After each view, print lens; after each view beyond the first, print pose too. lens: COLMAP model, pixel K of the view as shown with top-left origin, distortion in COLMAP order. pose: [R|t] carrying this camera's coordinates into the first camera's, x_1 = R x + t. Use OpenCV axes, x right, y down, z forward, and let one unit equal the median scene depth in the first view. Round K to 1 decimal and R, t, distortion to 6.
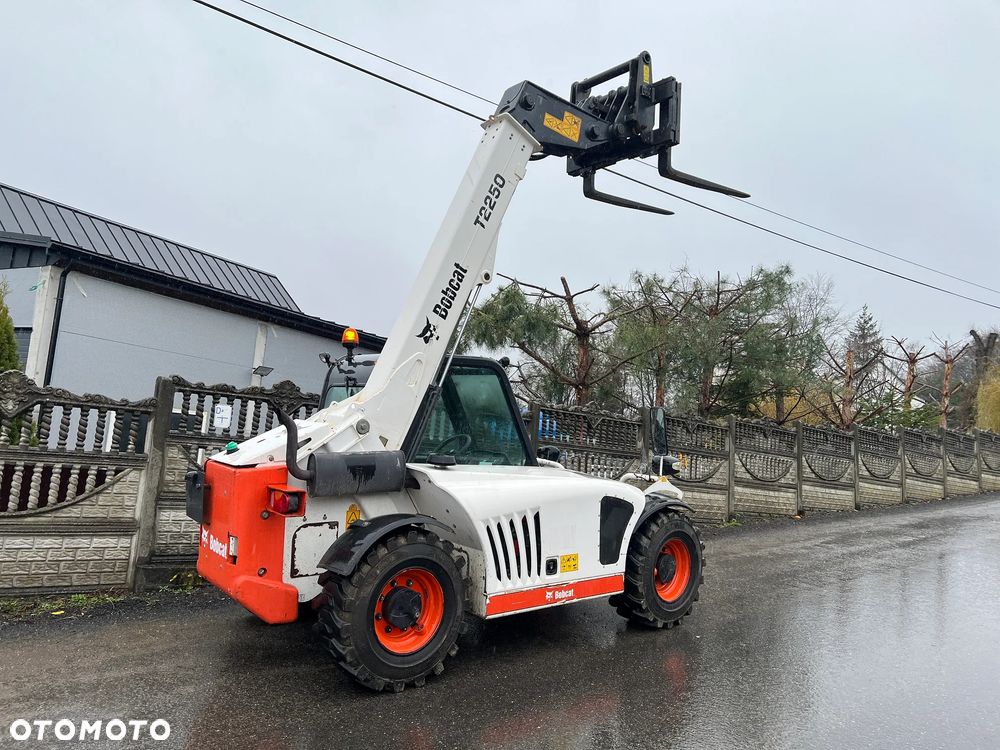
lens RADIAL K [[745.0, 0, 497.7], [0, 745.0, 379.0], [0, 0, 1]] dist [0.068577, -0.068892]
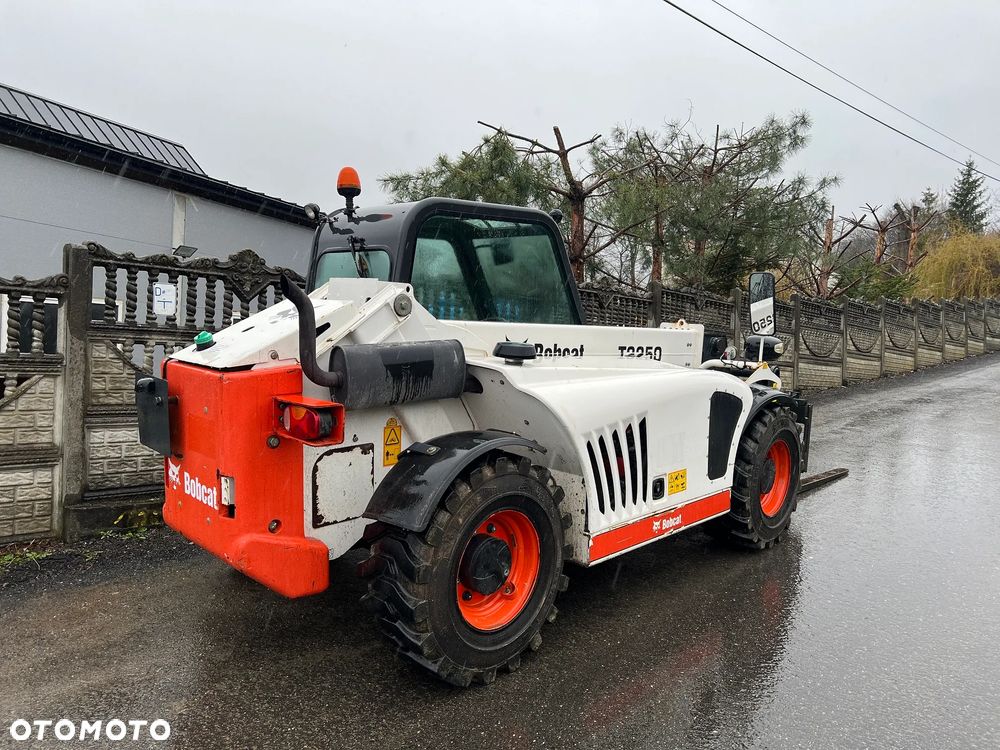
lens RADIAL K [[747.1, 0, 498.9], [0, 747.1, 377.8], [0, 0, 1]] dist [0.067756, -0.065138]
pose [[0.994147, -0.036261, 0.101770, -0.125907], [0.020649, 0.988400, 0.150460, 0.022106], [-0.106045, -0.147478, 0.983364, 0.242933]]
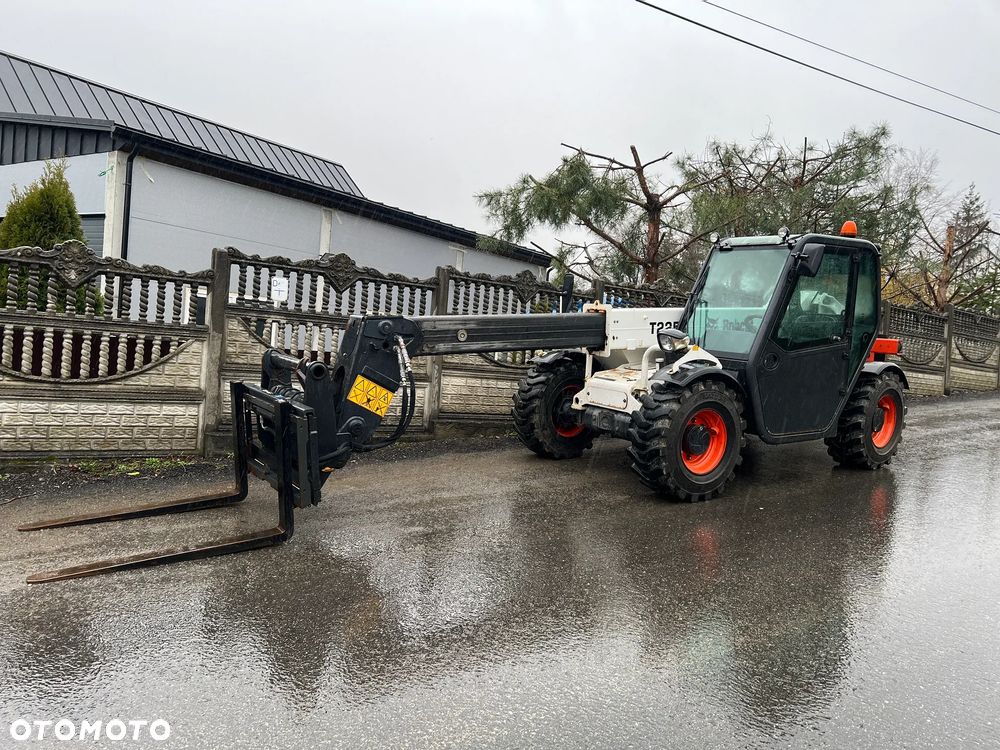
lens RADIAL K [[747.1, 0, 498.9], [0, 747.1, 377.8], [0, 0, 1]] dist [0.067756, -0.065138]
pose [[0.995513, 0.001081, -0.094616, 0.018917], [0.011881, 0.990594, 0.136316, 0.035101], [0.093874, -0.136829, 0.986137, 0.028738]]
